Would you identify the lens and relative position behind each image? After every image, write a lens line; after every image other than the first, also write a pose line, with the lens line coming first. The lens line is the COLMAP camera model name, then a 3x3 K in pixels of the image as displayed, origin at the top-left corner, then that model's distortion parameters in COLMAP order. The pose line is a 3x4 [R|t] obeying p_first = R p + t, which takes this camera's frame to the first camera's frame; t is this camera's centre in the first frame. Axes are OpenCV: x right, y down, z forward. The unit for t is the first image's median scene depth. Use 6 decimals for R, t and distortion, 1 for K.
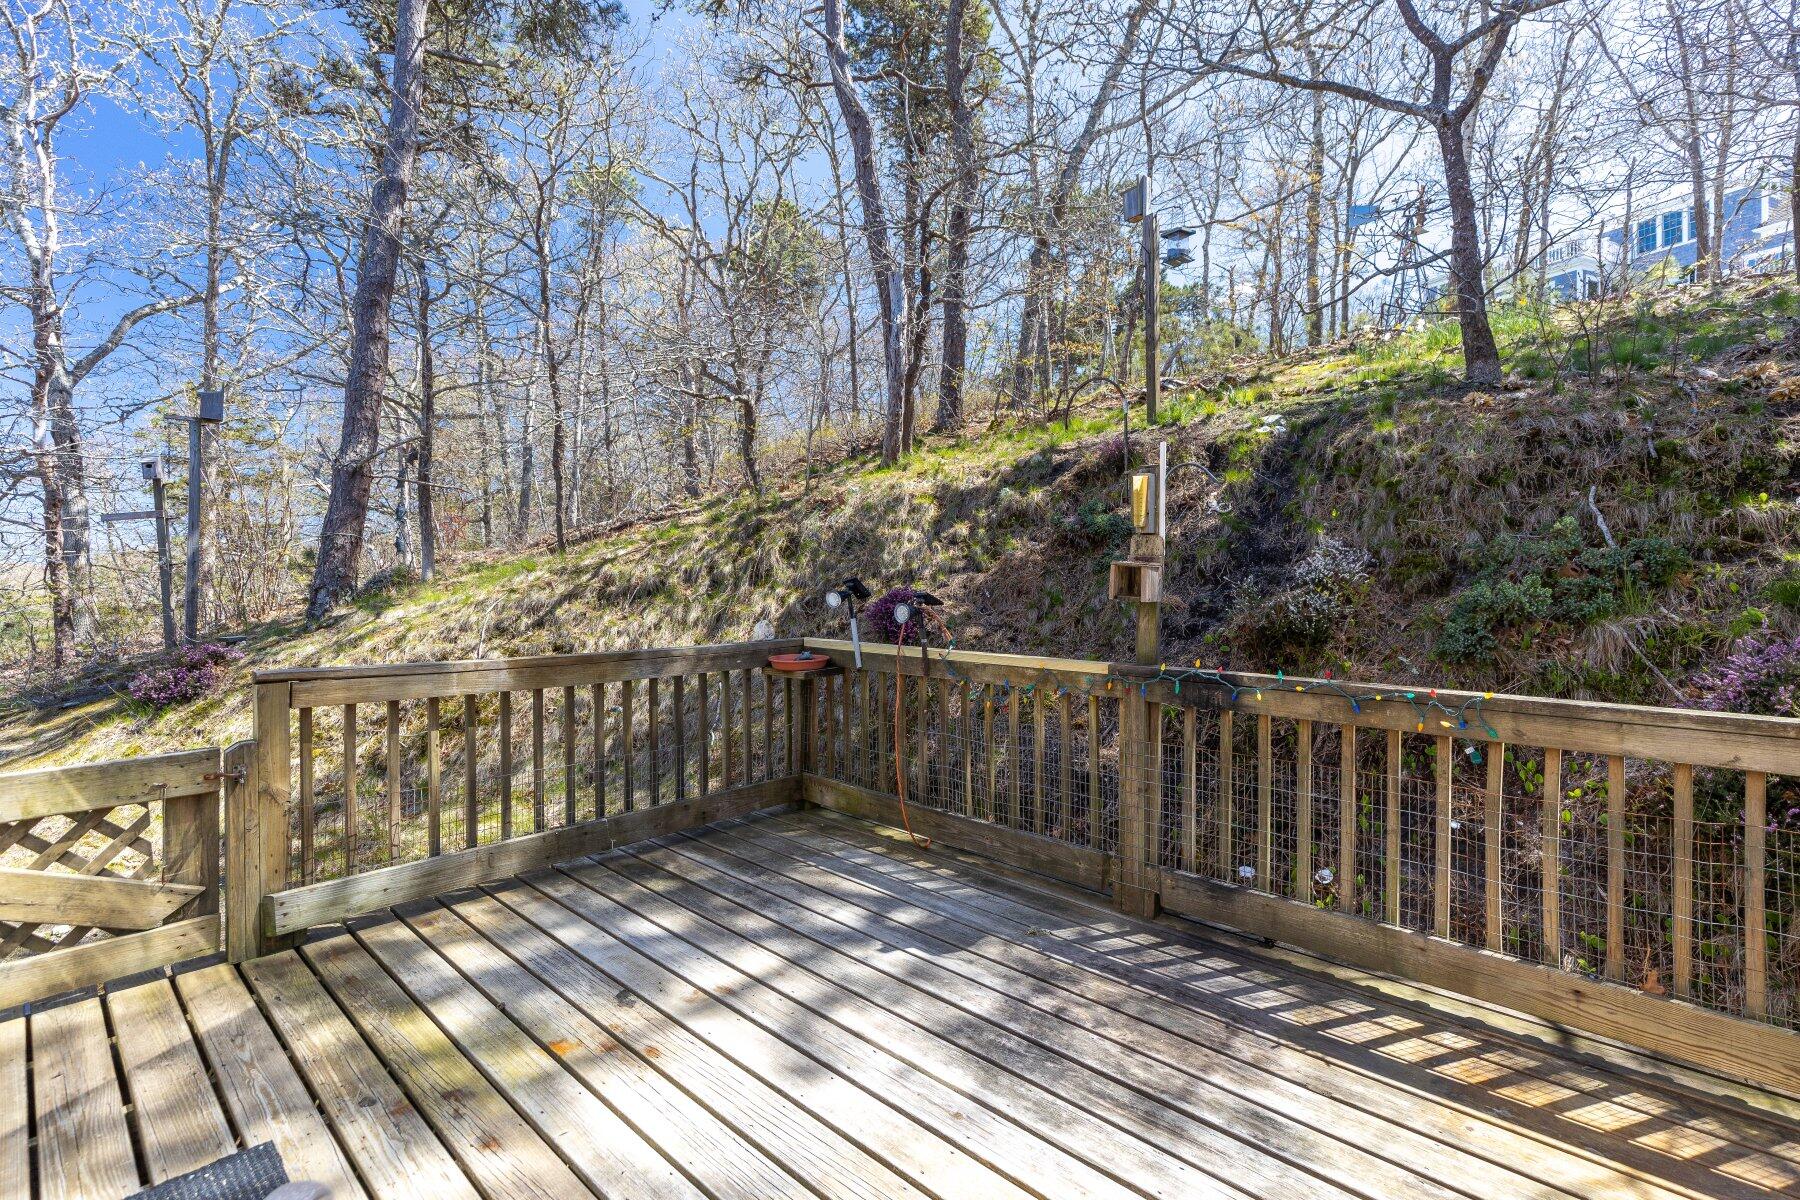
lens RADIAL K [[822.3, 0, 876.3], [0, 822.3, 571.9], [0, 0, 1]] dist [0.004276, -0.001446]
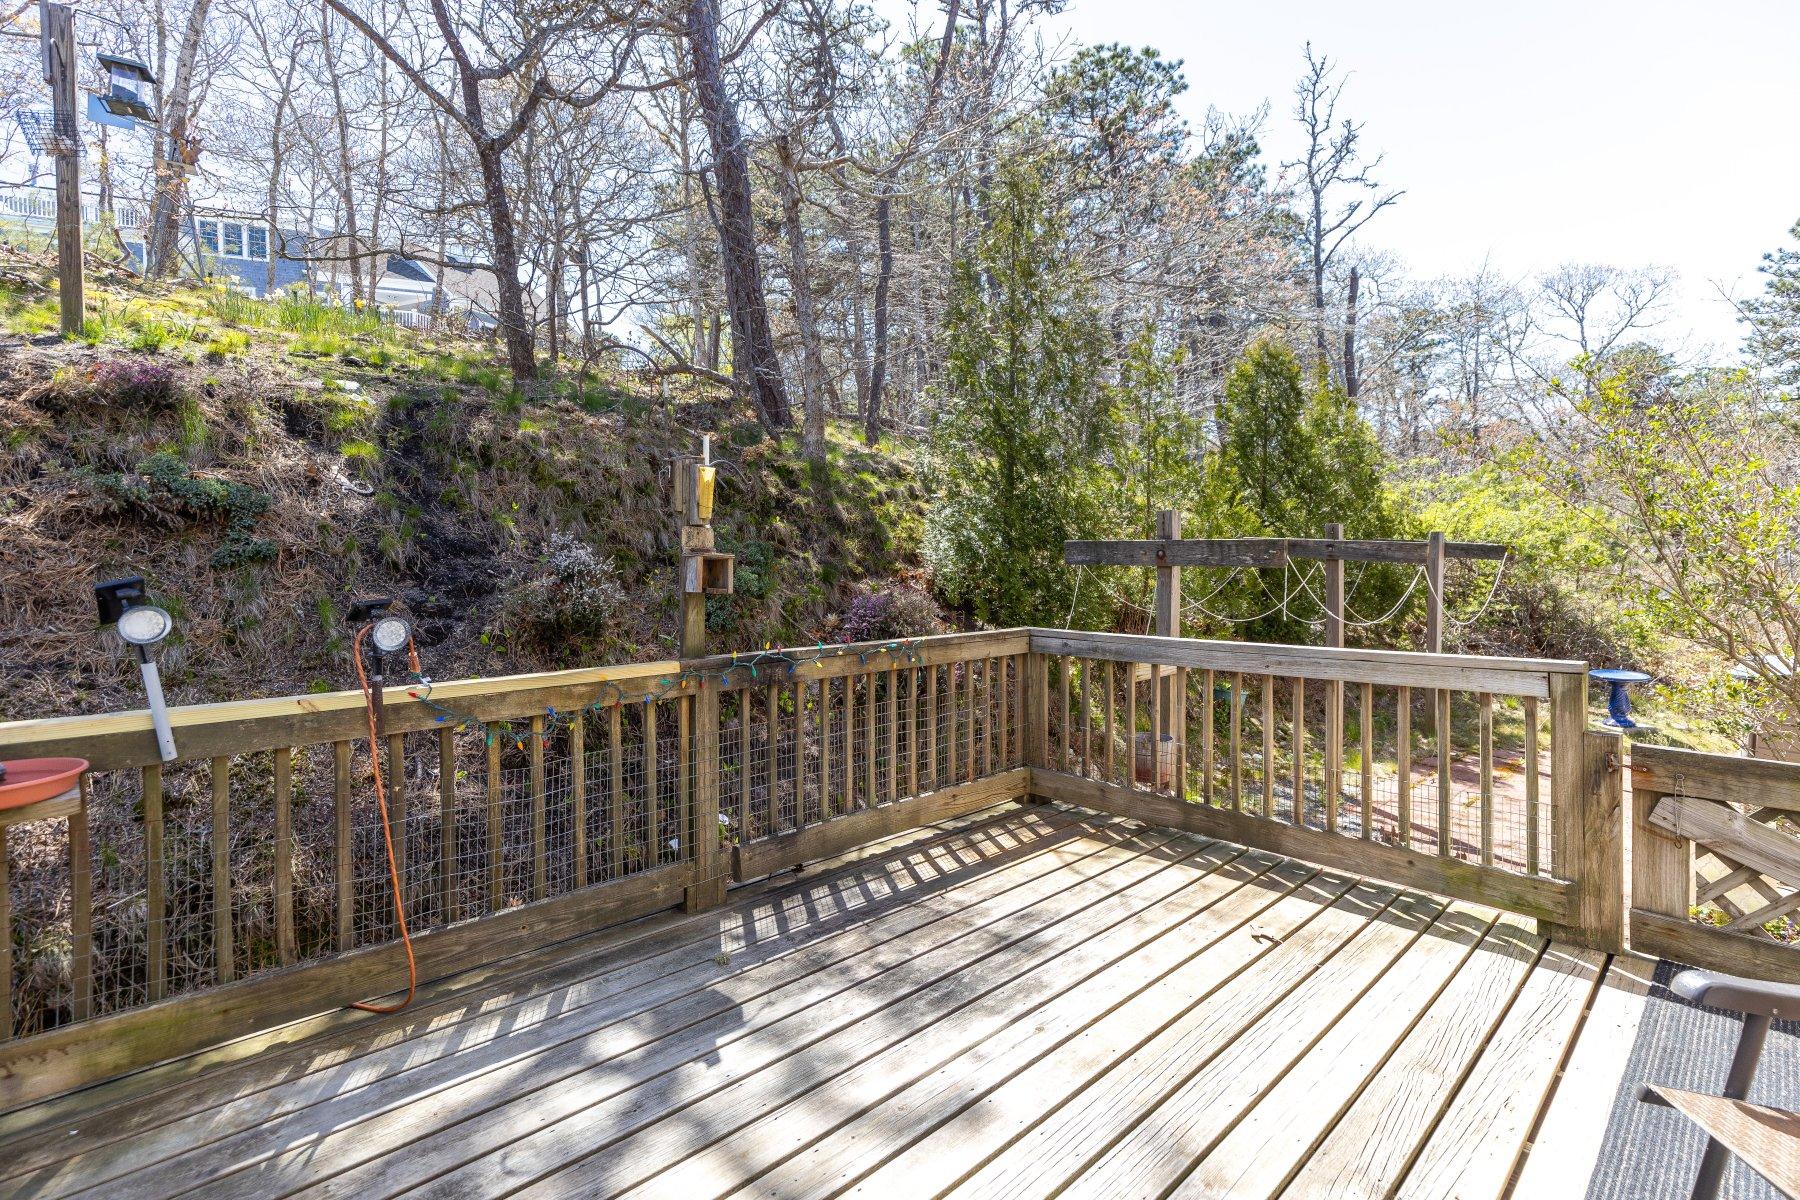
lens RADIAL K [[822.3, 0, 938.4], [0, 822.3, 562.7], [0, 0, 1]] dist [0.004276, -0.001446]
pose [[0.036137, -0.003746, 0.999340, -0.833586], [0.003835, 0.999986, 0.003609, -0.004687], [-0.999340, 0.003702, 0.036151, 0.855064]]
